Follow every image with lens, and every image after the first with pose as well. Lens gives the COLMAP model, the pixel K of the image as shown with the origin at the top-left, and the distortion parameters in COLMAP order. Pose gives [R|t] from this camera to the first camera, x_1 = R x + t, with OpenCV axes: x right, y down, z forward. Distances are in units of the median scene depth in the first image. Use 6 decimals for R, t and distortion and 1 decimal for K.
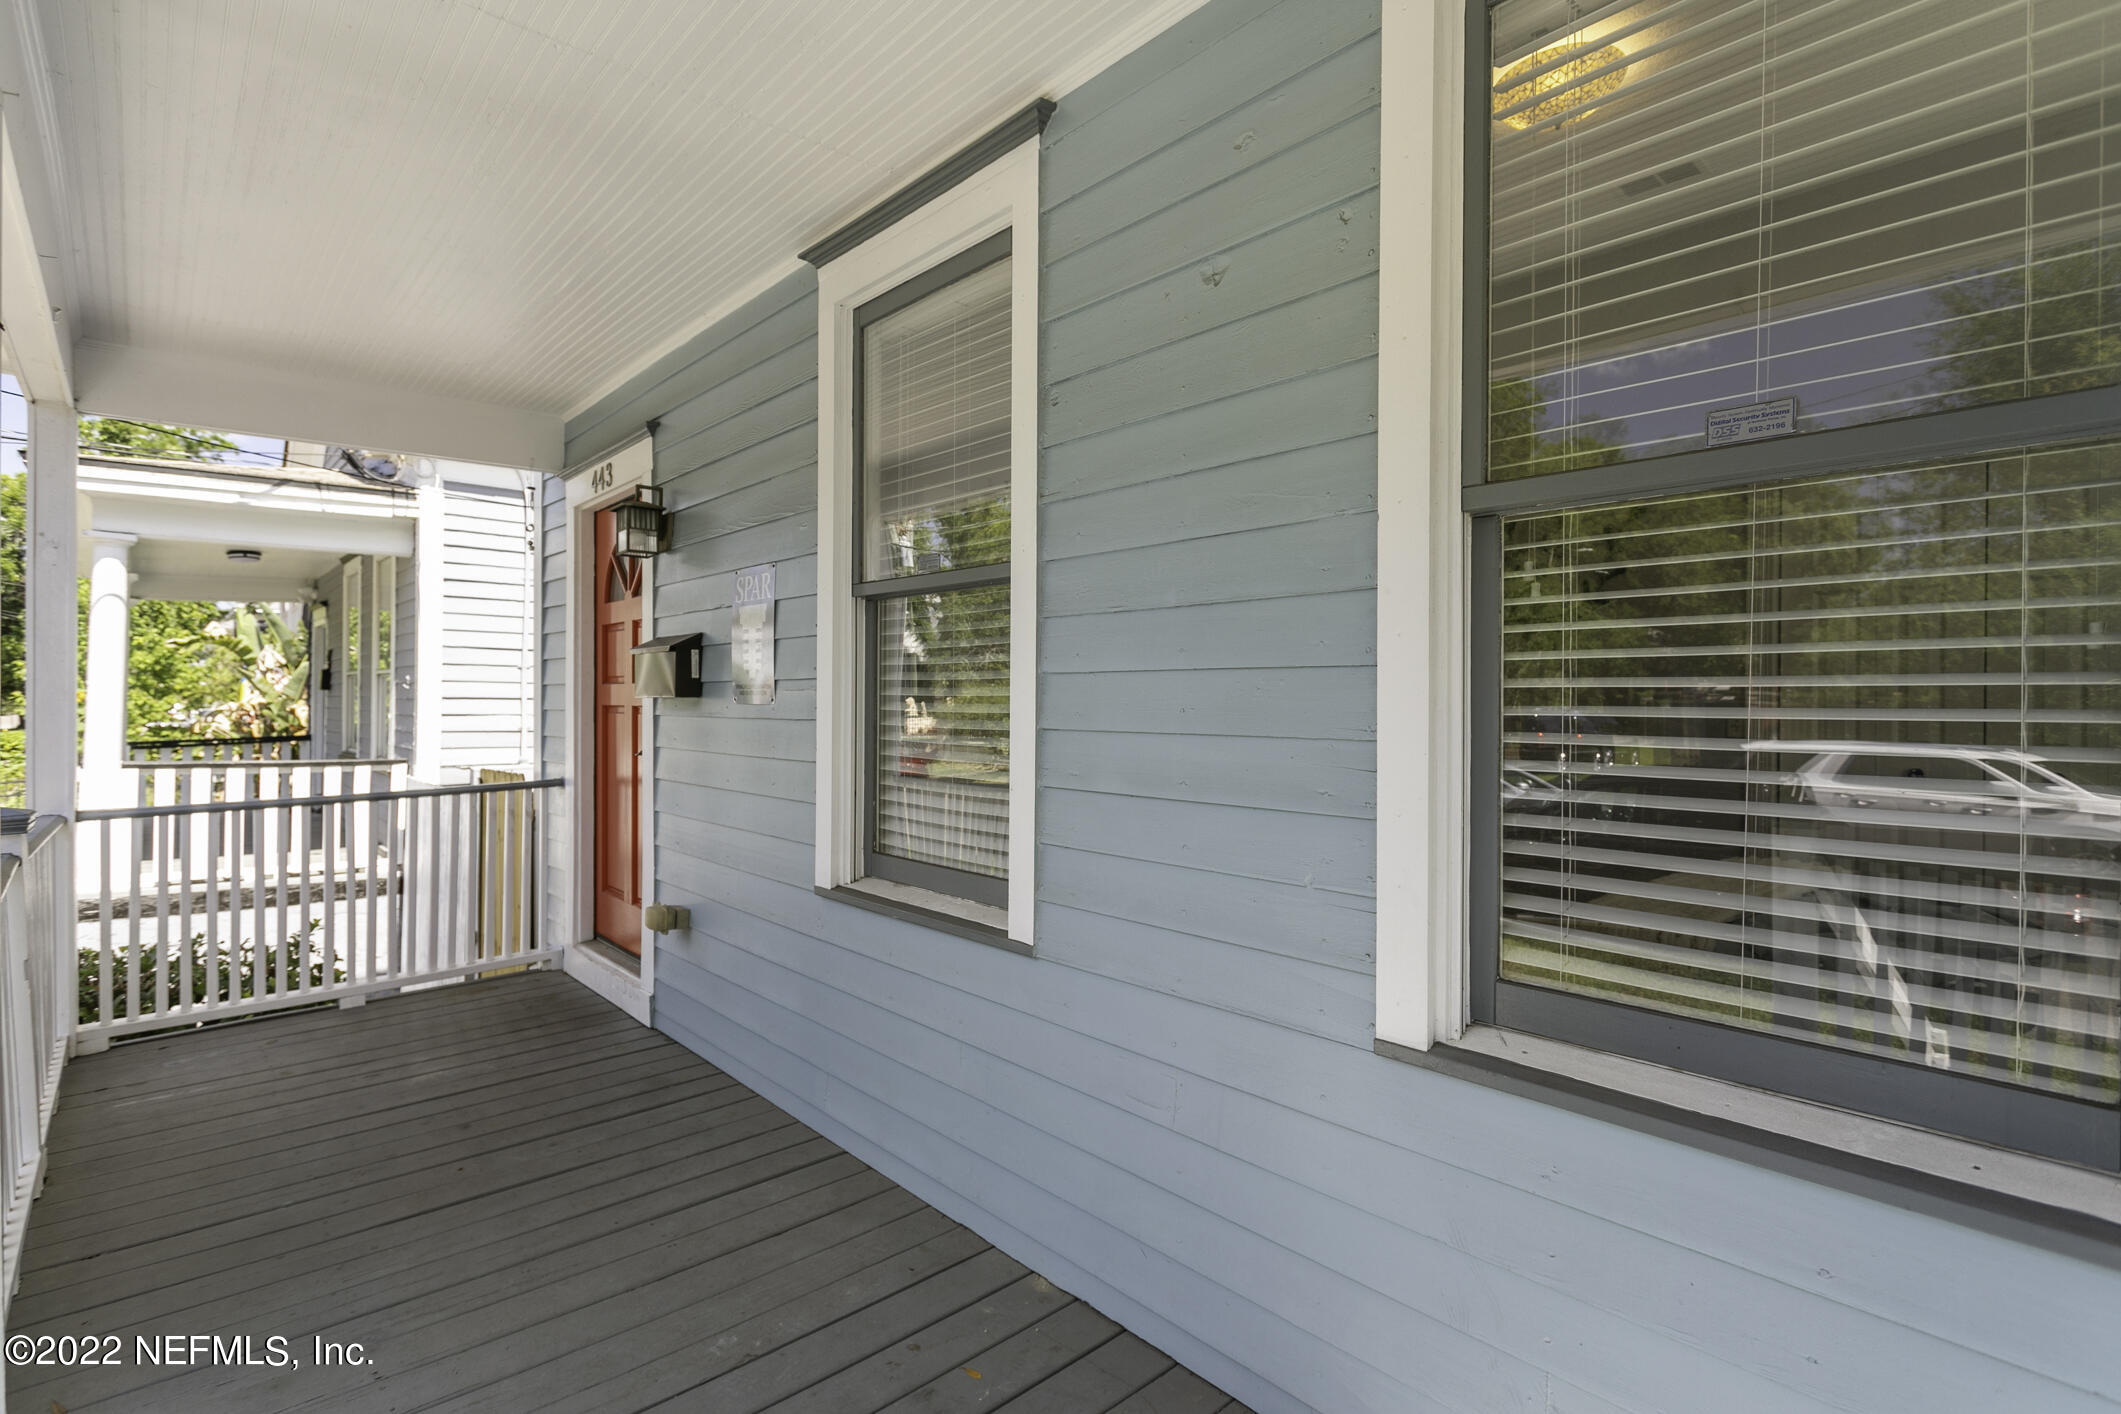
lens RADIAL K [[1009.2, 0, 1059.5], [0, 1009.2, 705.5], [0, 0, 1]] dist [0.003089, 0.002760]
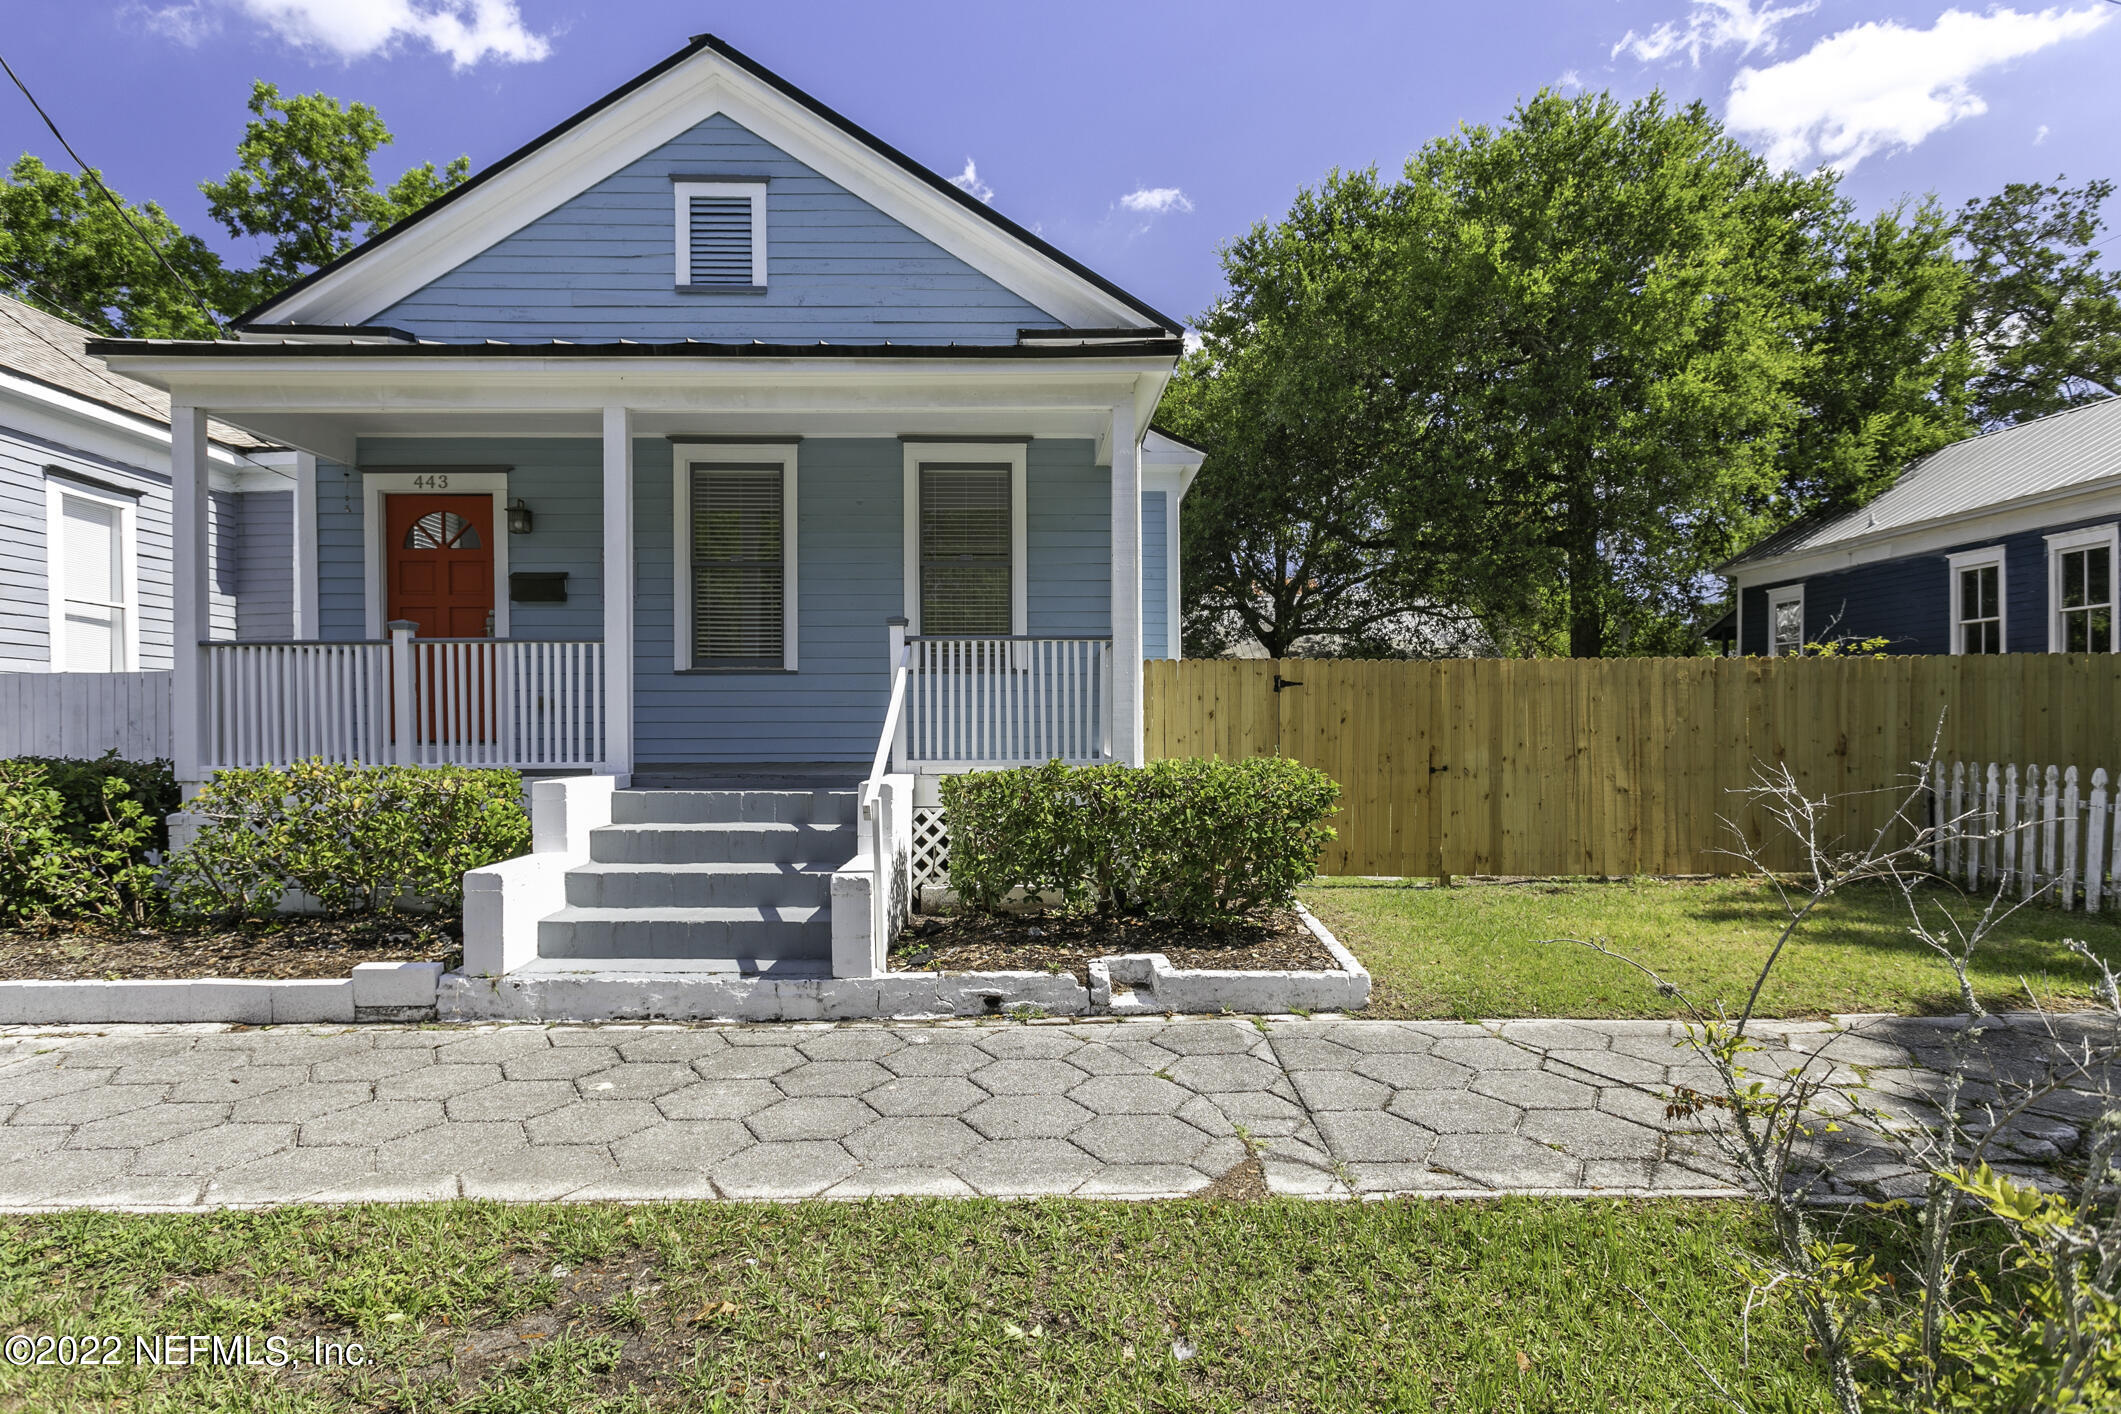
lens RADIAL K [[1141.0, 0, 1058.5], [0, 1141.0, 730.0], [0, 0, 1]] dist [0.000536, 0.001508]
pose [[0.657295, -0.006499, 0.753606, -1.851756], [0.010053, 0.999949, -0.000145, 0.343350], [-0.753567, 0.007671, 0.657327, -1.758330]]
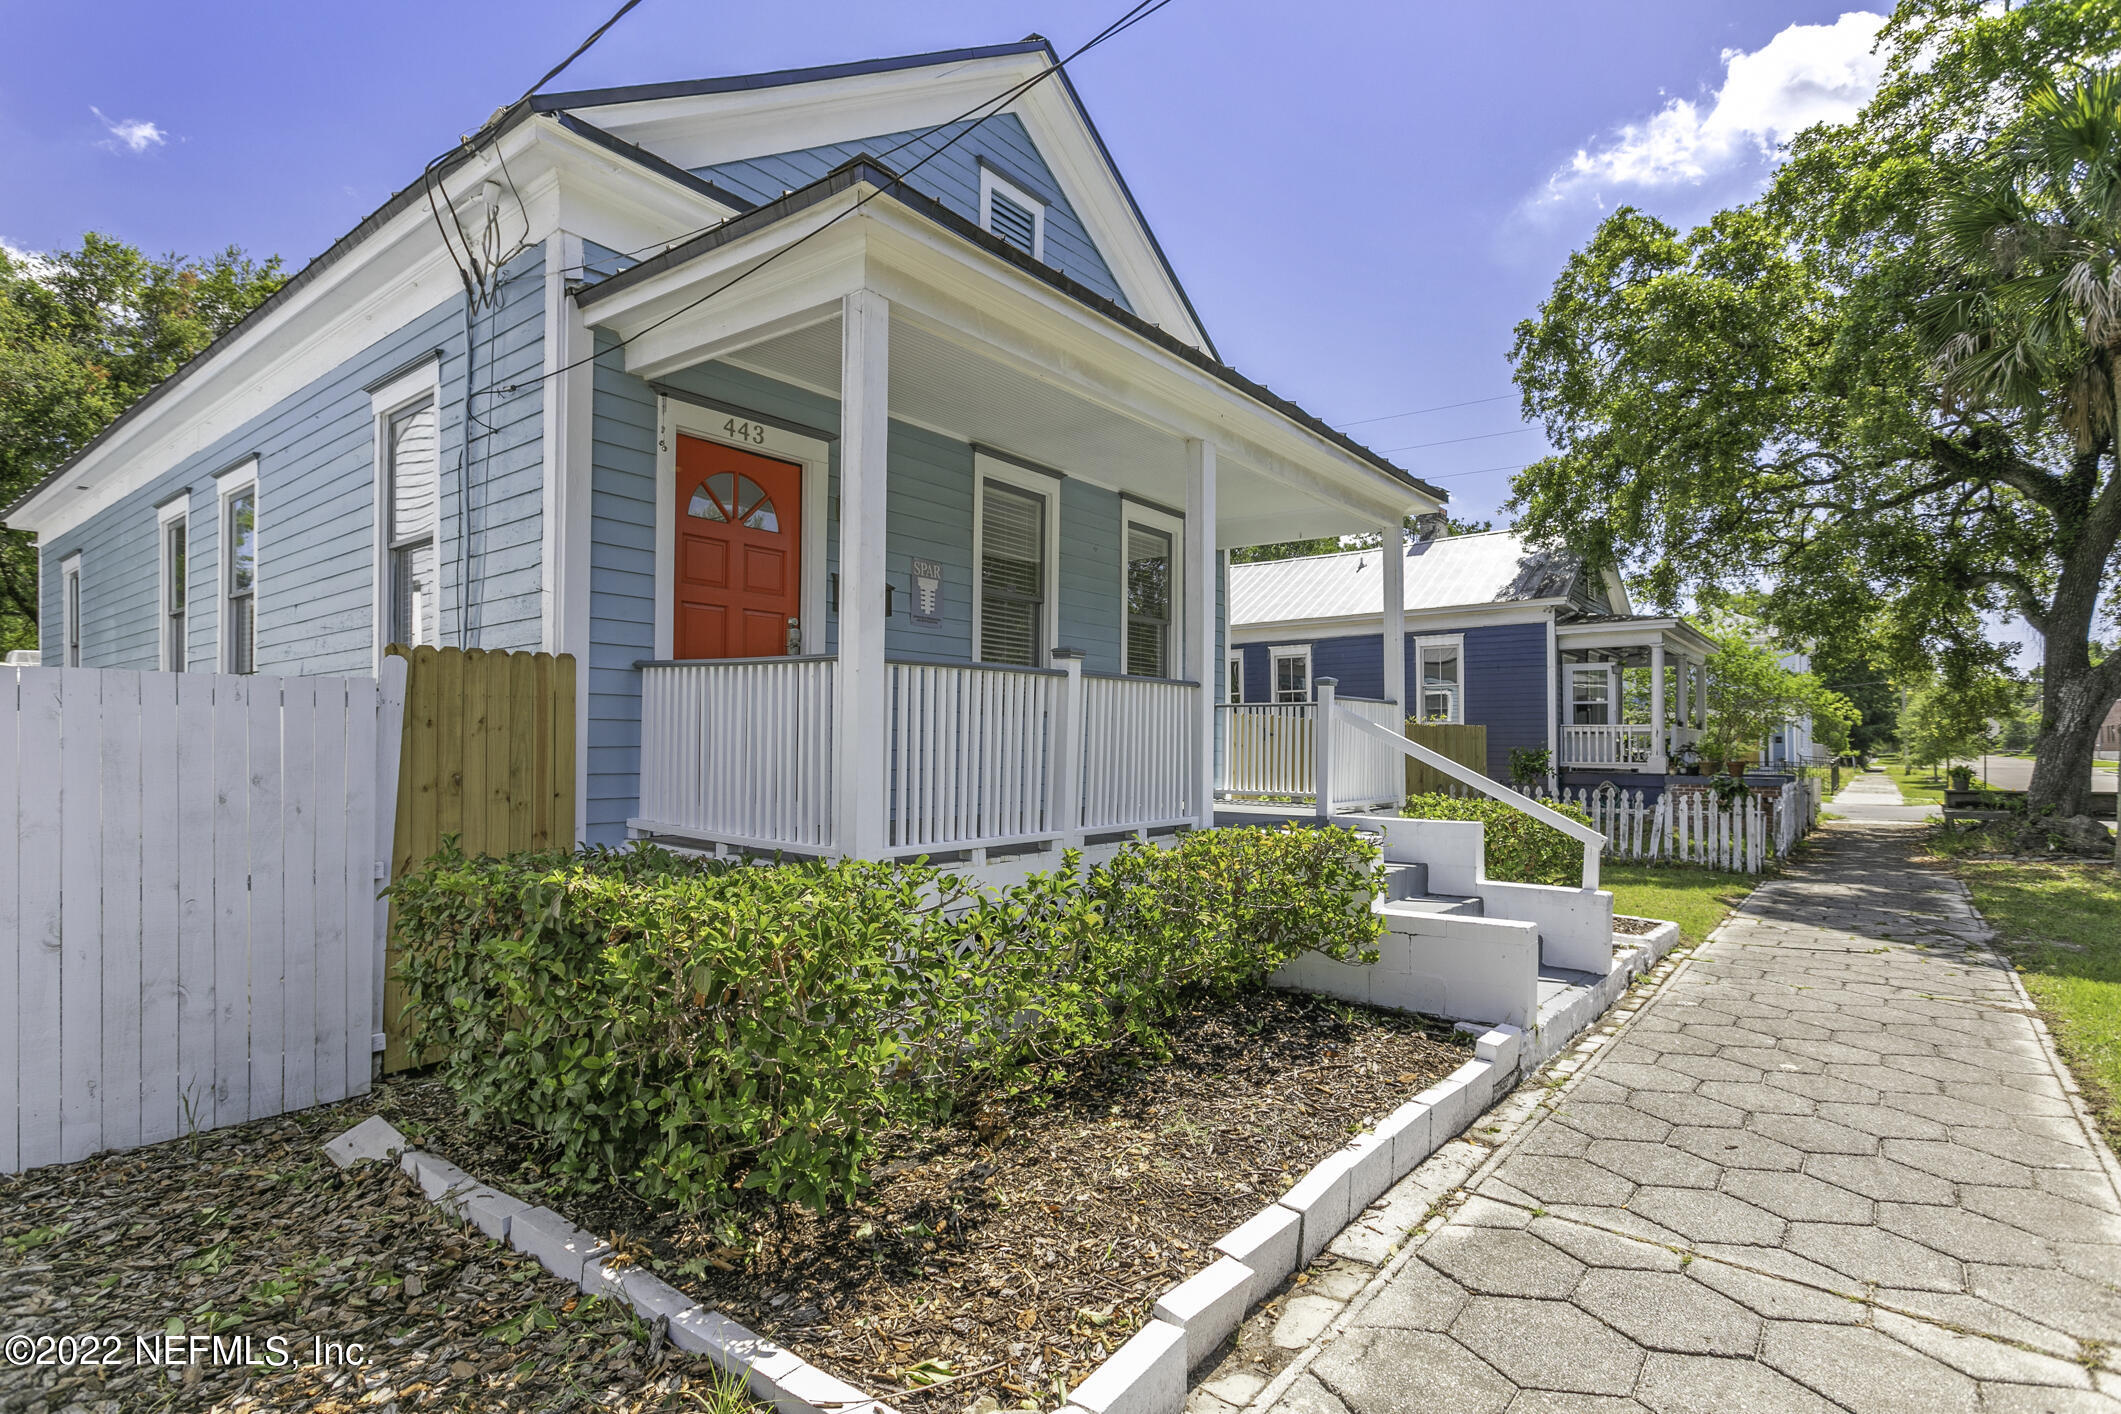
lens RADIAL K [[1066.7, 0, 1054.3], [0, 1066.7, 705.5], [0, 0, 1]] dist [-0.001056, 0.001971]
pose [[-0.165781, 0.039394, 0.985375, -2.705539], [0.004136, 0.999221, -0.039252, 0.265081], [-0.986154, -0.002432, -0.165815, 1.220571]]
